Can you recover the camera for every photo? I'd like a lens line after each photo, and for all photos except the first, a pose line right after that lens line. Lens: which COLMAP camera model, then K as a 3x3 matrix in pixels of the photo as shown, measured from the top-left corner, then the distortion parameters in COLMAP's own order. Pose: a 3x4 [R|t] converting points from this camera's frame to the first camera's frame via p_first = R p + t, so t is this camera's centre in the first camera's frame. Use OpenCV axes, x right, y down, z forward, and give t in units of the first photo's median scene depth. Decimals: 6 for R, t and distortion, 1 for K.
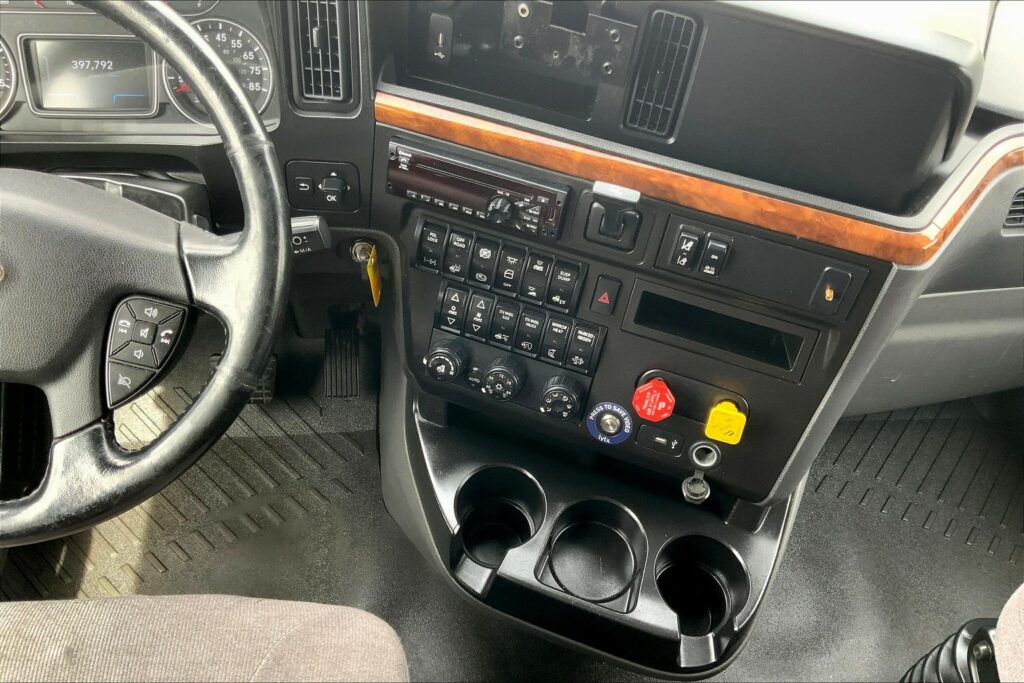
lens RADIAL K [[844.4, 0, 509.9], [0, 844.4, 355.6], [0, 0, 1]] dist [0.056475, -0.113387]
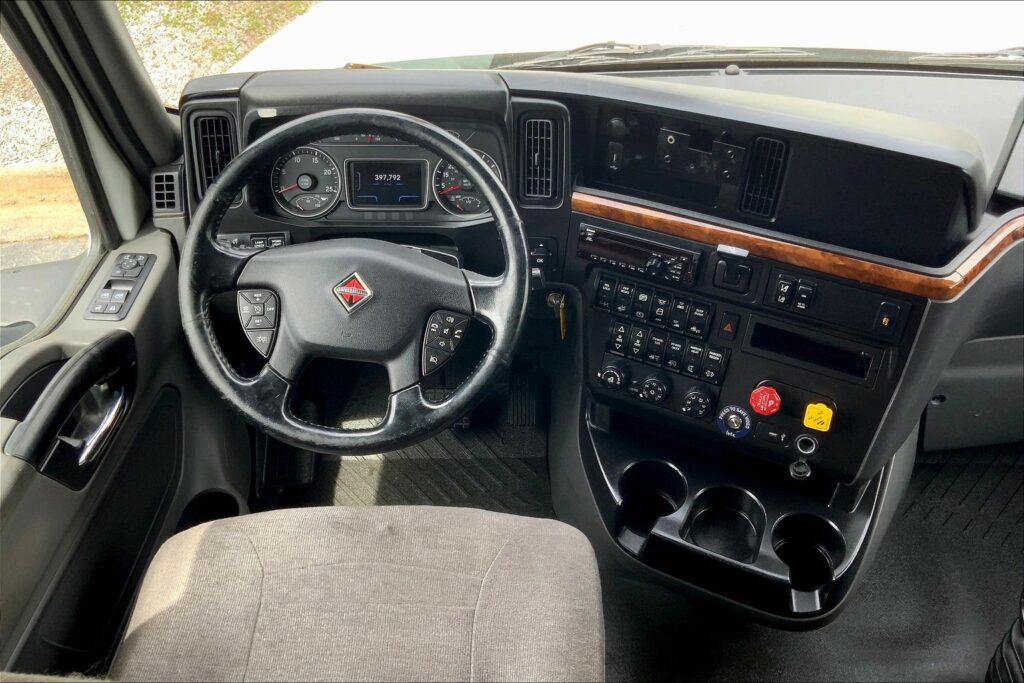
lens RADIAL K [[844.4, 0, 536.9], [0, 844.4, 308.9], [0, 0, 1]] dist [0.056475, -0.113387]
pose [[0.991712, 0.001339, -0.128473, -0.024604], [-0.022241, 0.986638, -0.161402, 0.138741], [0.126540, 0.162922, 0.978491, -0.444045]]
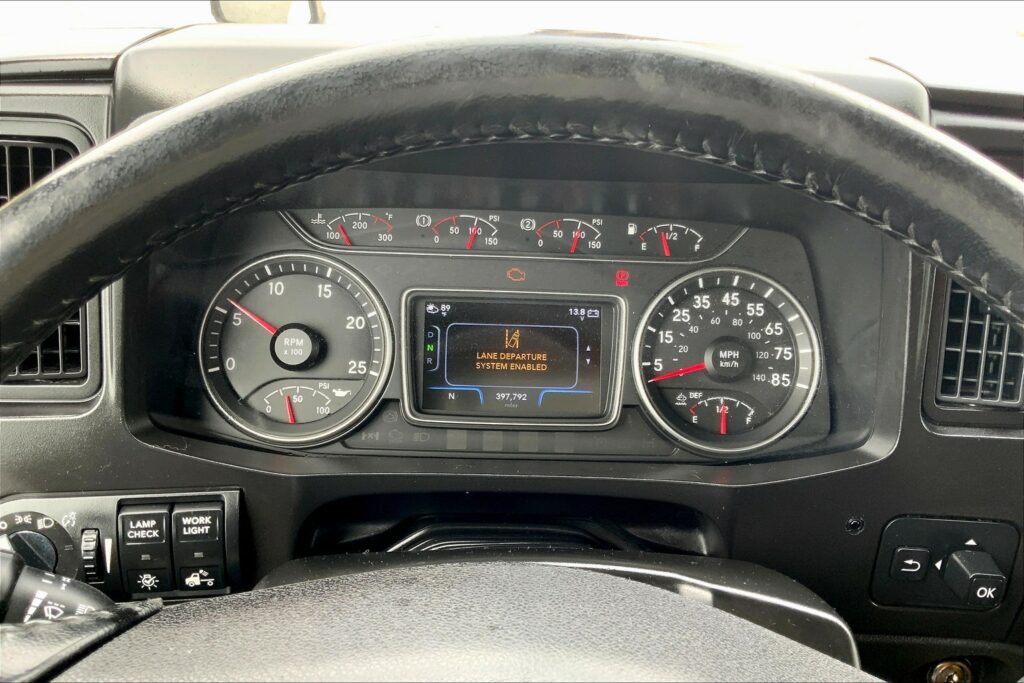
lens RADIAL K [[844.4, 0, 522.8], [0, 844.4, 336.6], [0, 0, 1]] dist [0.056475, -0.113387]
pose [[0.996124, 0.005264, -0.087800, -0.440346], [-0.034923, 0.939821, -0.339877, -0.148398], [0.080727, 0.341626, 0.936362, 0.456675]]
